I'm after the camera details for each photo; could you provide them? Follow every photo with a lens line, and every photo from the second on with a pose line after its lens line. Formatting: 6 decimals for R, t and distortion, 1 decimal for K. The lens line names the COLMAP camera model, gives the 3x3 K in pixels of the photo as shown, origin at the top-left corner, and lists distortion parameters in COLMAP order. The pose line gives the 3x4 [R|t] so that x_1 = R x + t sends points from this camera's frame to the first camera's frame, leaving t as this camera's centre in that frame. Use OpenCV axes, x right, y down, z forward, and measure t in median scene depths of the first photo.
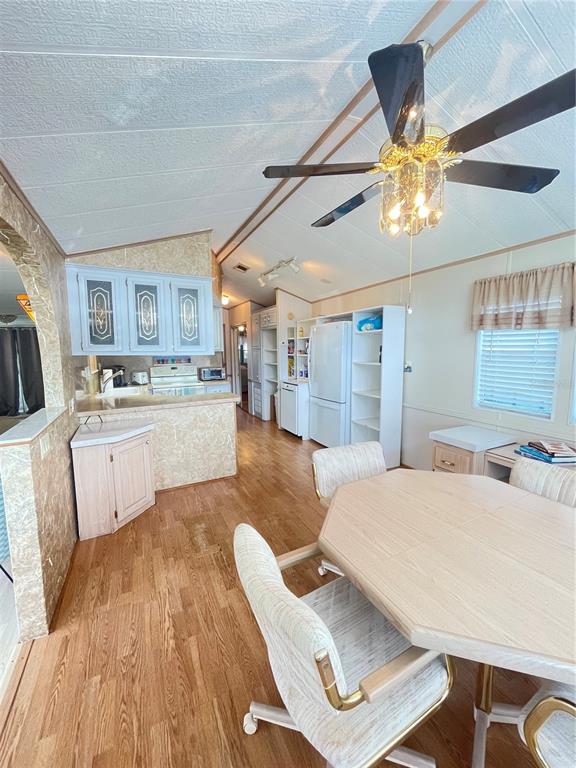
lens RADIAL K [[310.2, 0, 287.1], [0, 310.2, 379.3], [0, 0, 1]] dist [-0.014844, 0.000001]
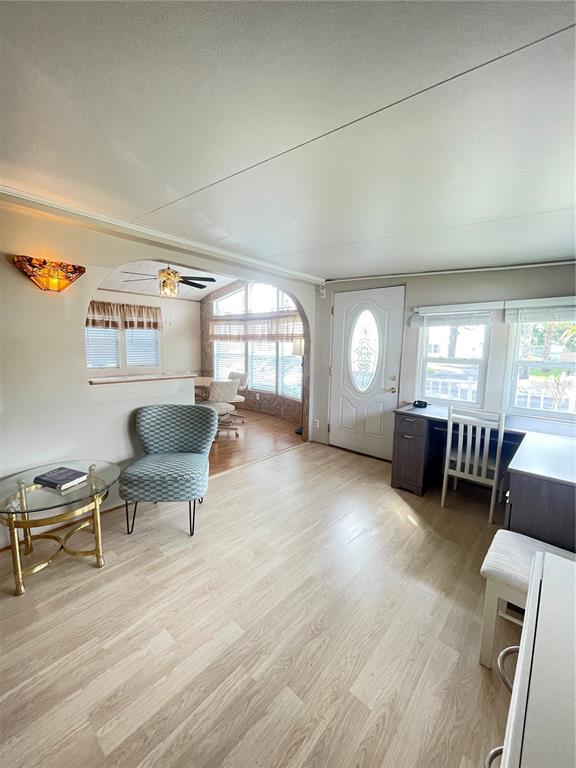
lens RADIAL K [[314.2, 0, 286.7], [0, 314.2, 382.7], [0, 0, 1]] dist [-0.000570, 0.000130]
pose [[-0.391534, -0.101448, 0.914554, -1.339200], [0.091722, 0.984651, 0.148491, 0.003668], [-0.915581, 0.142024, -0.376219, 0.526474]]
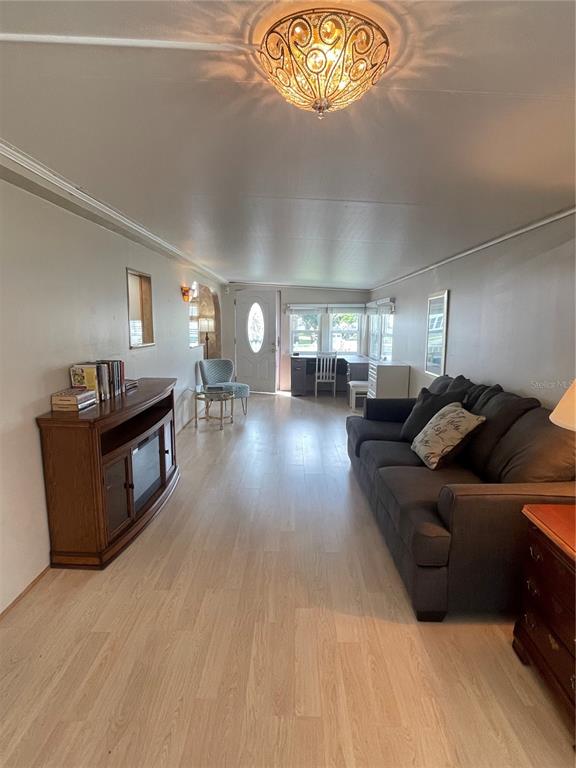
lens RADIAL K [[429.3, 0, 286.9], [0, 429.3, 381.7], [0, 0, 1]] dist [0.000898, 0.000008]
pose [[-0.898830, -0.057951, 0.434450, -1.708925], [0.051285, 0.970506, 0.235559, -0.203655], [-0.435287, 0.234008, -0.869348, 2.111042]]
